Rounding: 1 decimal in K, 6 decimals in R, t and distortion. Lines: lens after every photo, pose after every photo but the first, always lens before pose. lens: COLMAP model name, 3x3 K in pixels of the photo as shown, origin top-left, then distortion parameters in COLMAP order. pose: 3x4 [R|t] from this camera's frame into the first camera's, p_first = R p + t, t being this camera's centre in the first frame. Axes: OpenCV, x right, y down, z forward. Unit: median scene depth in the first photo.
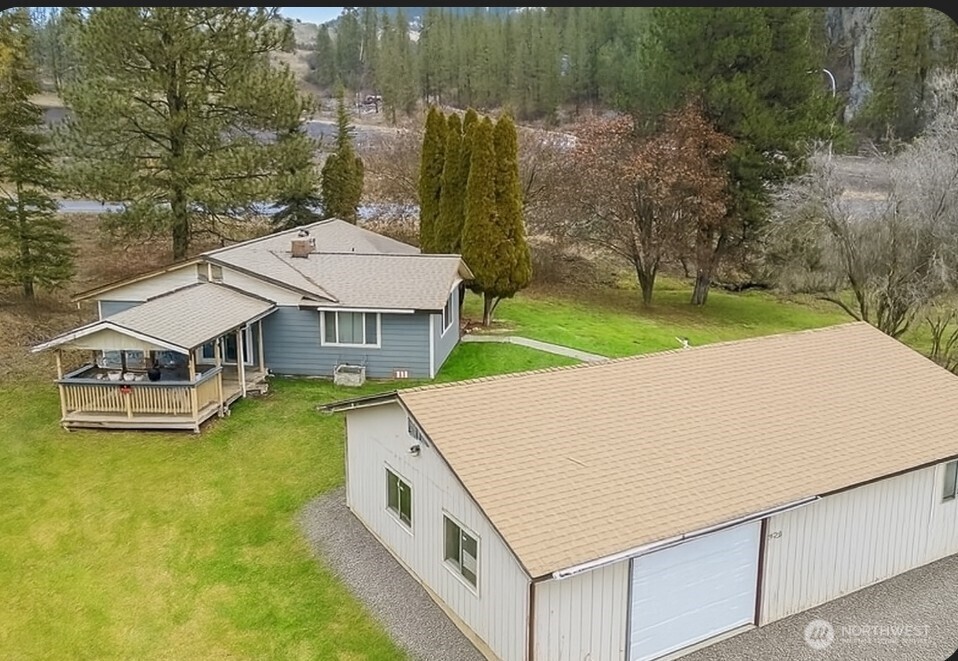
lens RADIAL K [[723.3, 0, 481.4], [0, 723.3, 329.9], [0, 0, 1]] dist [0.002539, -0.008287]
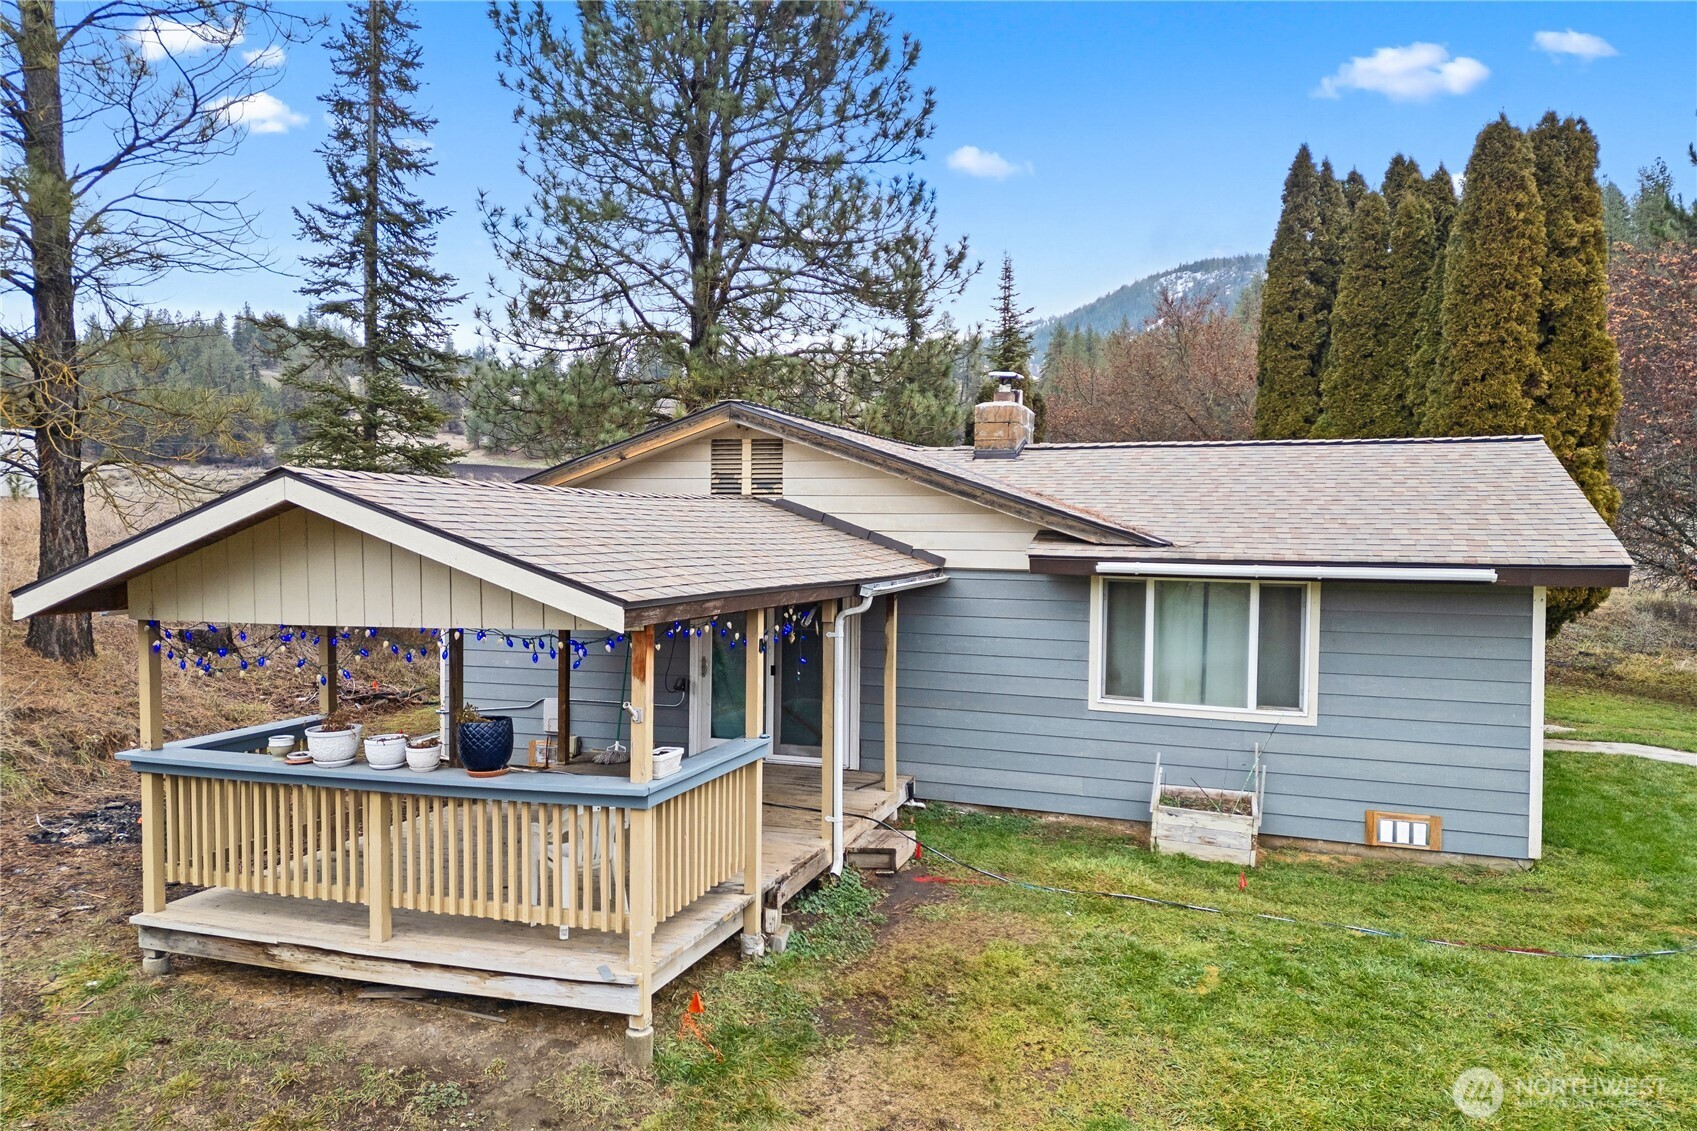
lens RADIAL K [[1154.7, 0, 849.6], [0, 1154.7, 558.2], [0, 0, 1]] dist [0.043124, -0.001265]
pose [[0.964973, -0.000062, -0.262348, -0.203905], [-0.048078, 0.983022, -0.177075, 0.051962], [0.257905, 0.183485, 0.948587, 0.554969]]
